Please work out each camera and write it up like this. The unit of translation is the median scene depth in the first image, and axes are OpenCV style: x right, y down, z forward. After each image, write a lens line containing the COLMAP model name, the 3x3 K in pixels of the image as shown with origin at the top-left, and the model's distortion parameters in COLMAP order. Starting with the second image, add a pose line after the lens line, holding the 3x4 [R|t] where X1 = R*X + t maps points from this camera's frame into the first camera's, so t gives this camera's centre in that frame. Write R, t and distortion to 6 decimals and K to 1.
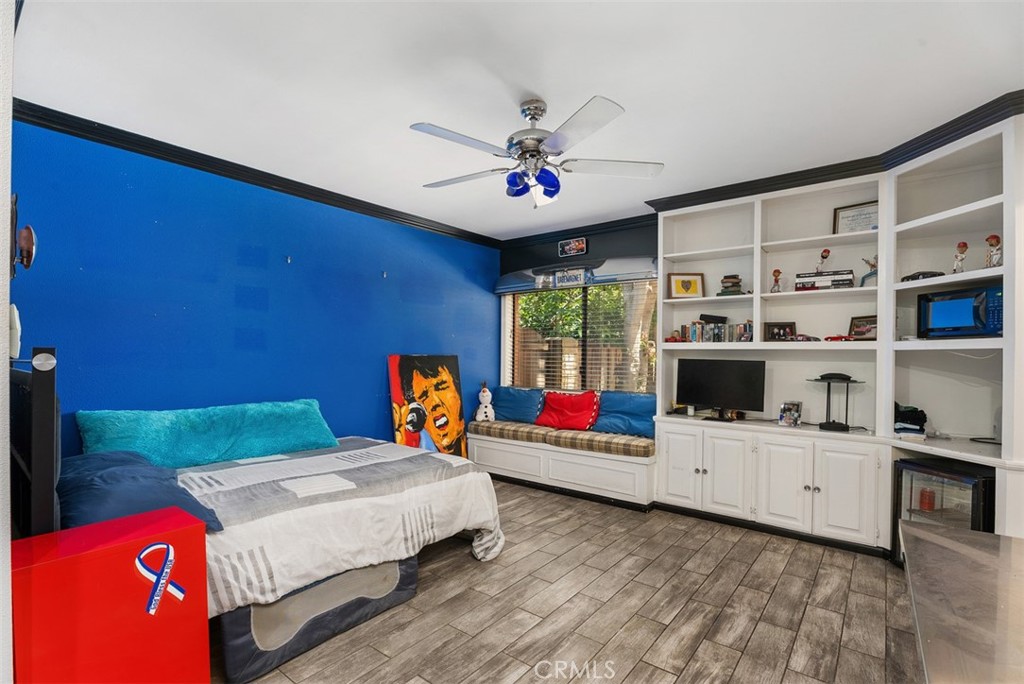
lens RADIAL K [[477.0, 0, 510.6], [0, 477.0, 353.2], [0, 0, 1]] dist [-0.002122, -0.000135]
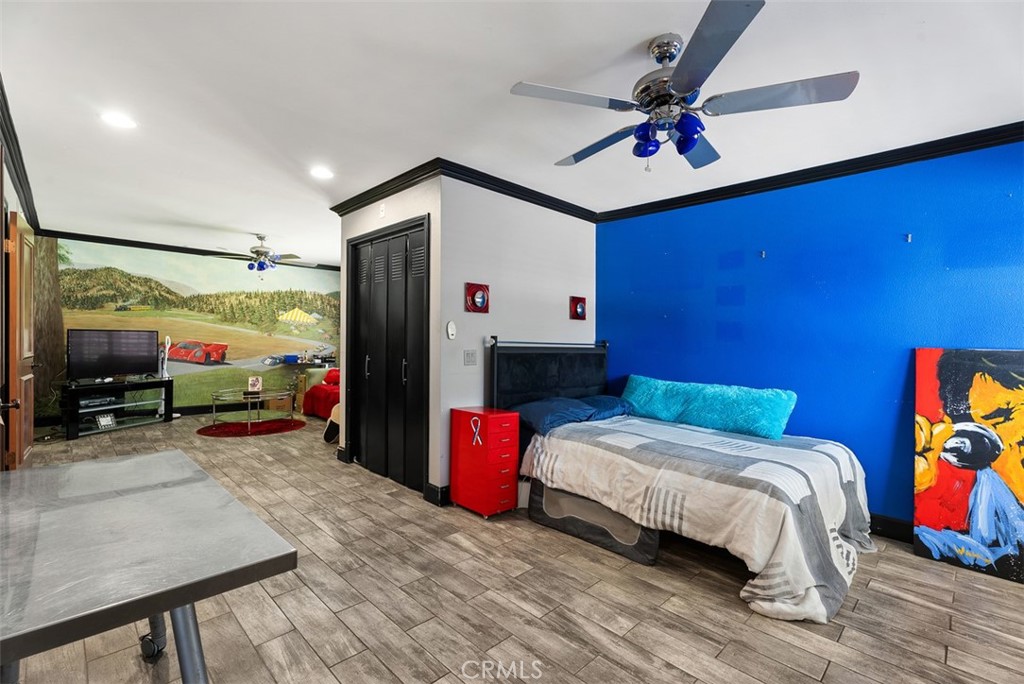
lens RADIAL K [[457.4, 0, 511.7], [0, 457.4, 344.2], [0, 0, 1]] dist [0.000355, -0.000890]
pose [[-0.122717, -0.001140, -0.992441, 0.812728], [-0.019241, 0.999814, 0.001231, 0.014982], [0.992255, 0.019247, -0.122716, 0.771798]]
